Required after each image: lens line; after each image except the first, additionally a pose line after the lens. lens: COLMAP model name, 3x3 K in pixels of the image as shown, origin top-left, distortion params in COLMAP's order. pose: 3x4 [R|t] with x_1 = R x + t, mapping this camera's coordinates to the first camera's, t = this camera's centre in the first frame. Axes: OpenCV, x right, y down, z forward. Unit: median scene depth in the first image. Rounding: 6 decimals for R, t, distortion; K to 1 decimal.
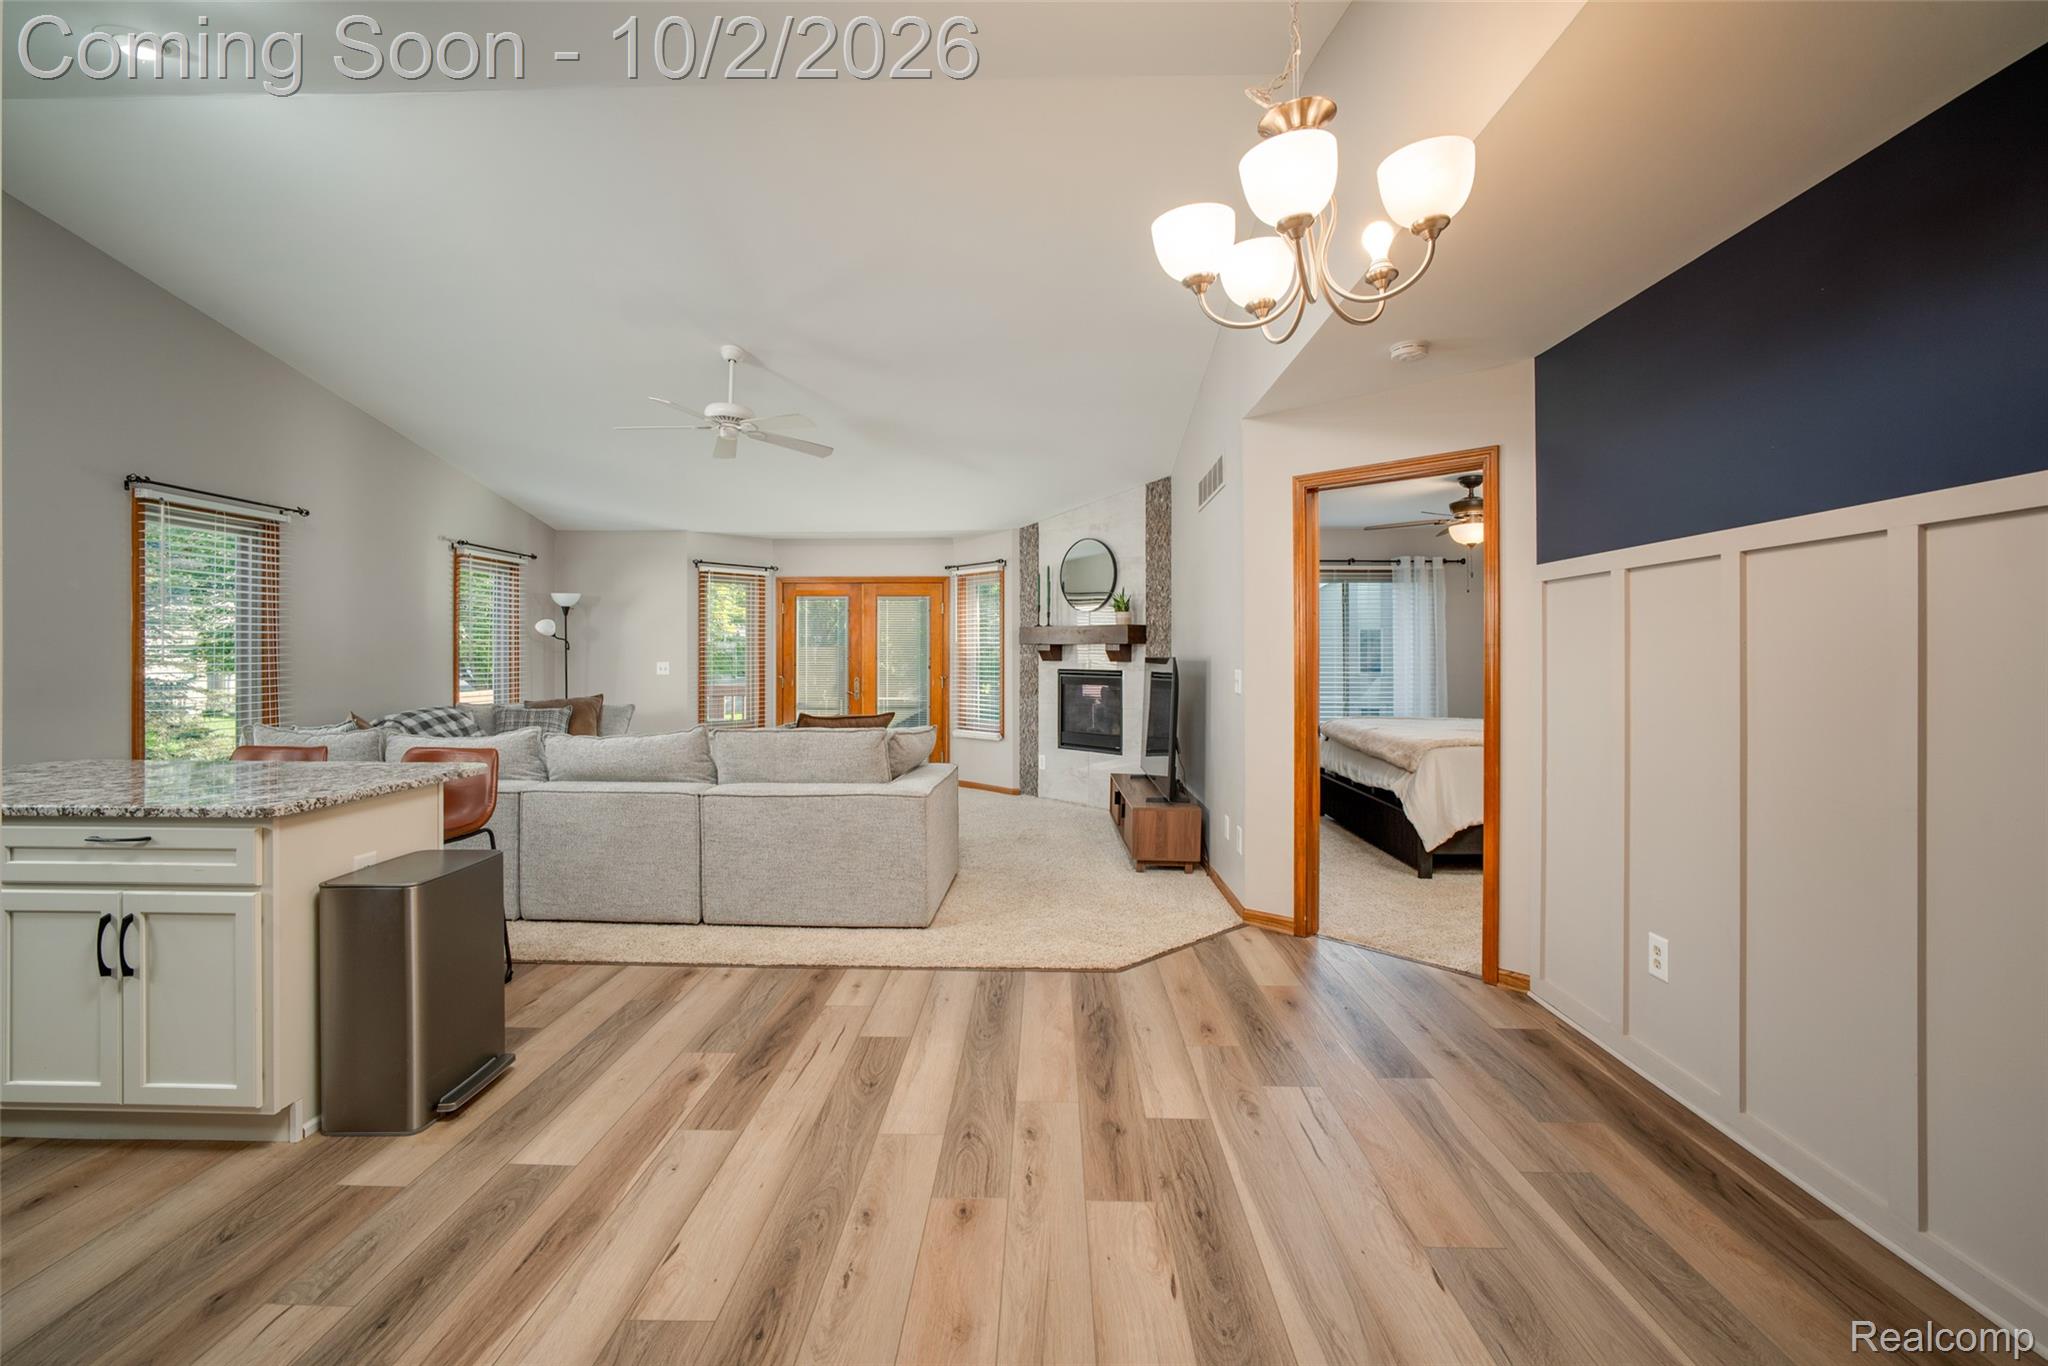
lens RADIAL K [[878.8, 0, 1025.2], [0, 878.8, 648.7], [0, 0, 1]] dist [-0.042117, 0.014295]
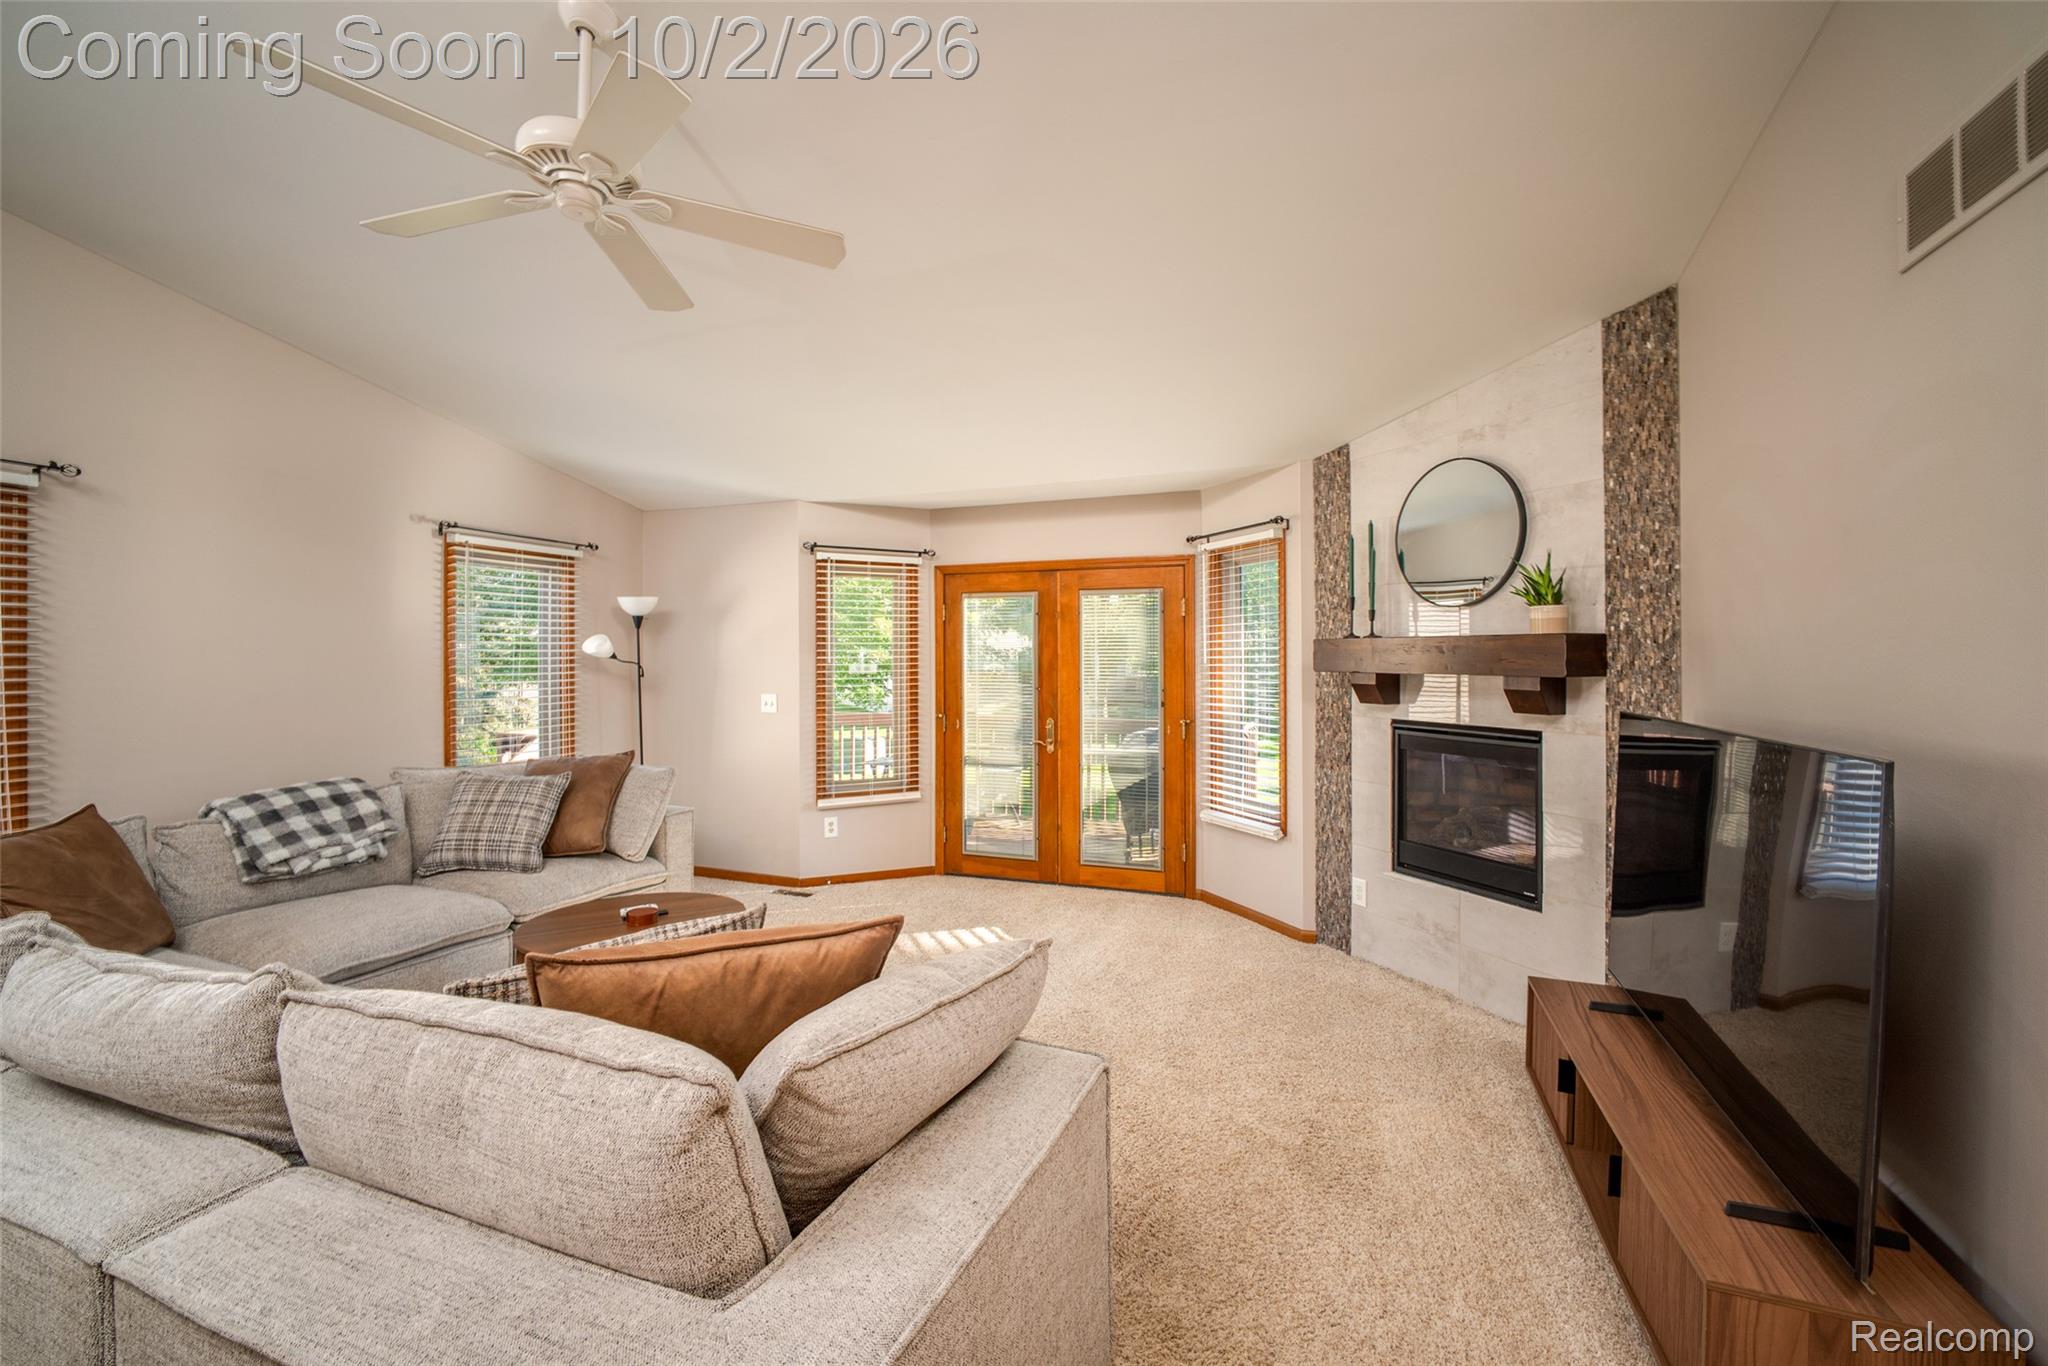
lens RADIAL K [[878.8, 0, 1025.2], [0, 878.8, 648.7], [0, 0, 1]] dist [-0.042117, 0.014295]
pose [[0.943999, -0.006230, -0.329889, 0.003286], [0.005552, 0.999980, -0.002997, -0.018193], [0.329901, 0.000998, 0.944015, 0.446683]]
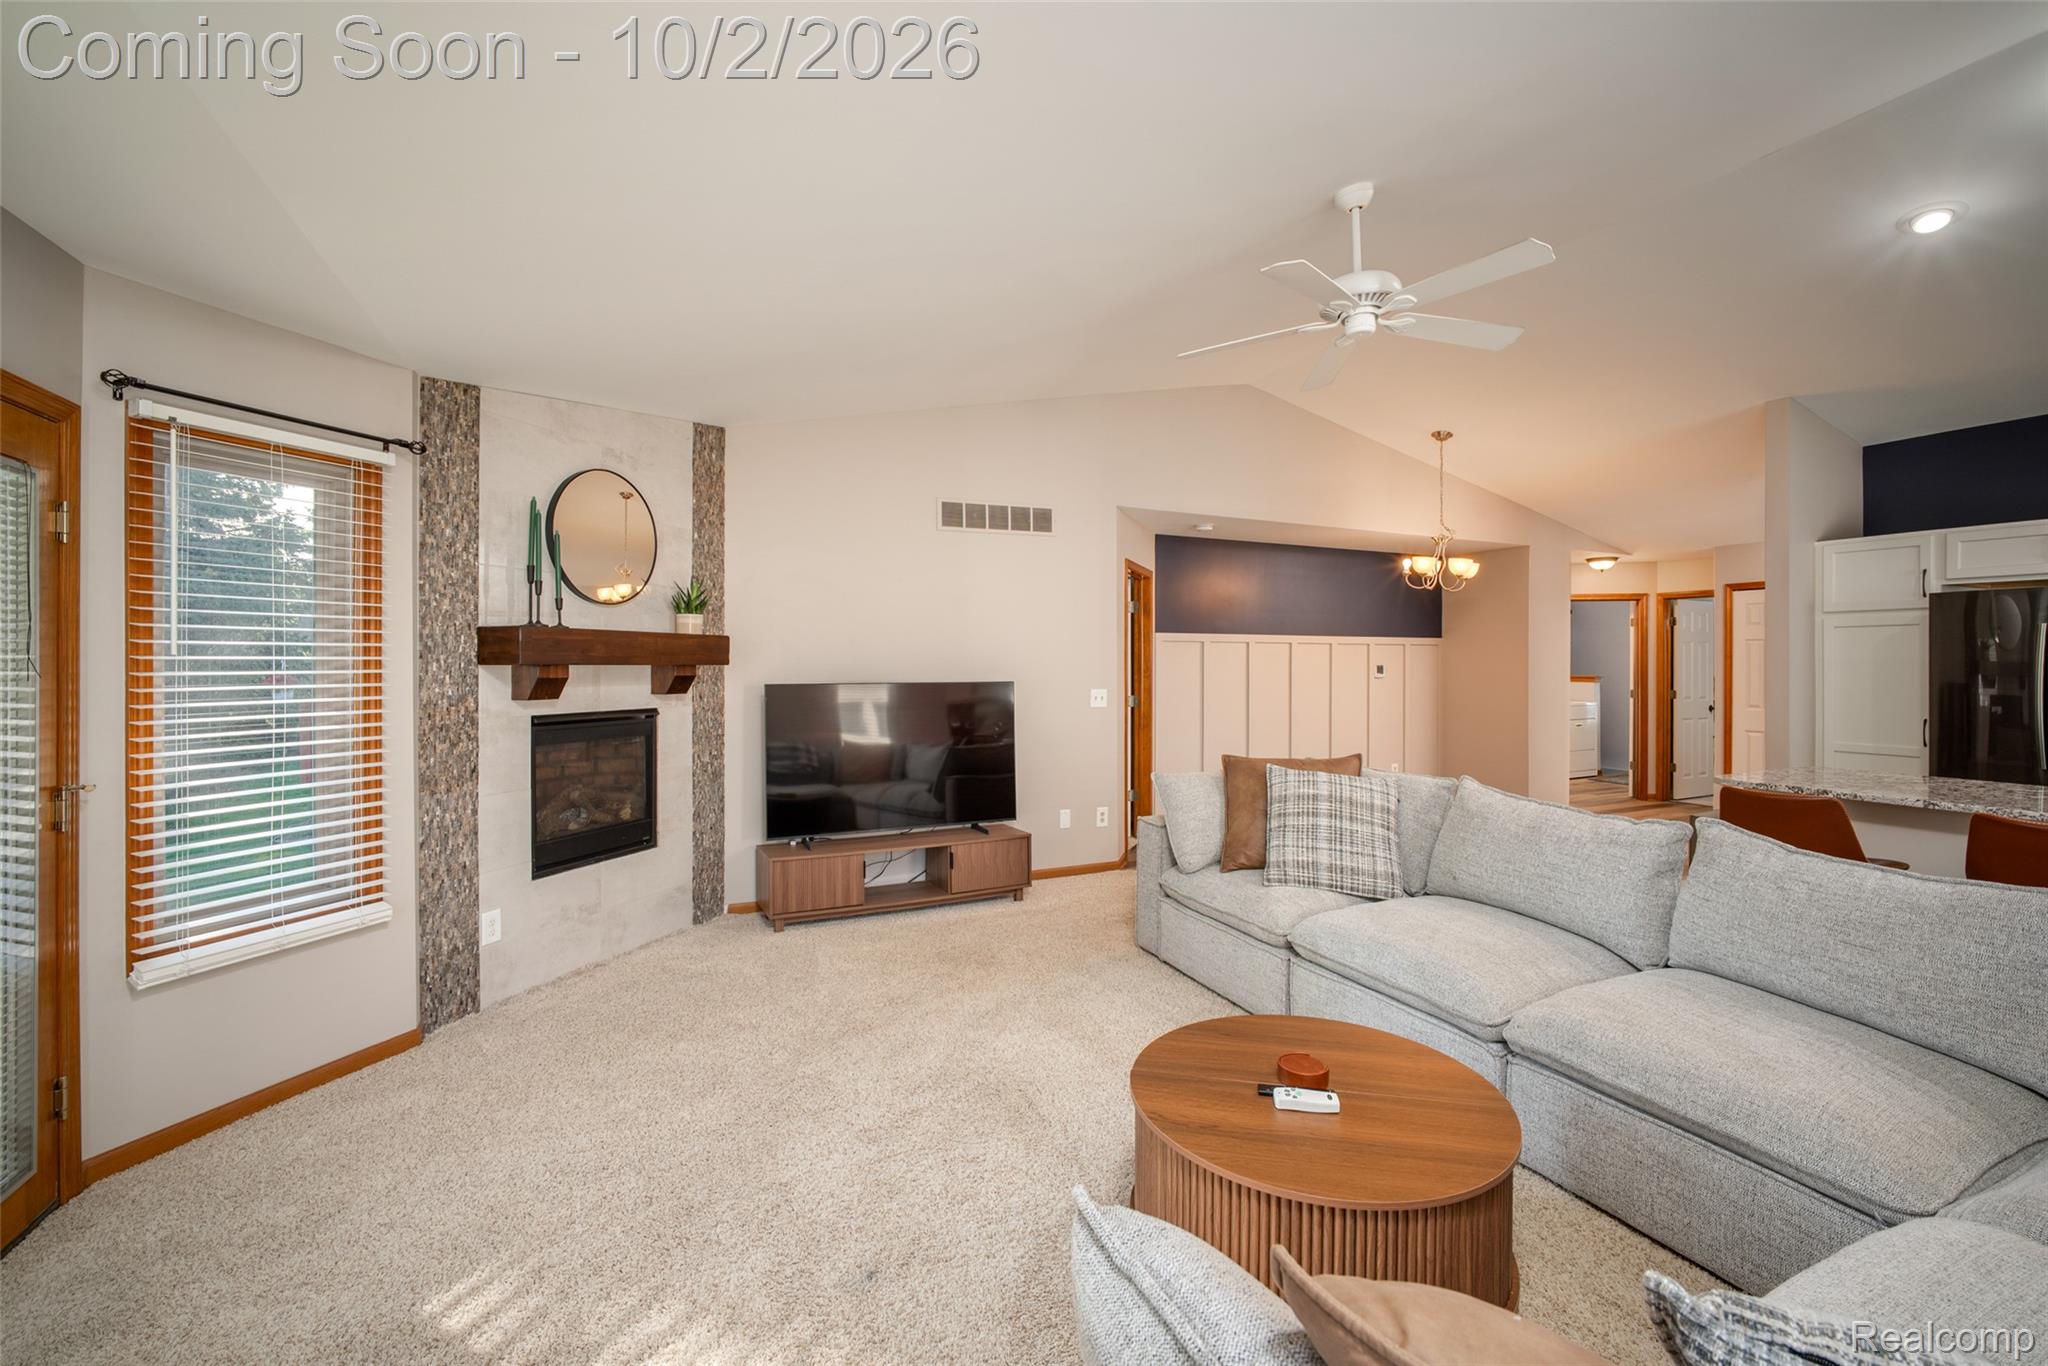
lens RADIAL K [[878.8, 0, 1025.2], [0, 878.8, 648.7], [0, 0, 1]] dist [-0.042117, 0.014295]
pose [[-0.456072, 0.010368, 0.889883, -0.512681], [-0.010362, 0.999802, -0.016960, -0.008254], [-0.889883, -0.016956, -0.455874, 0.987602]]
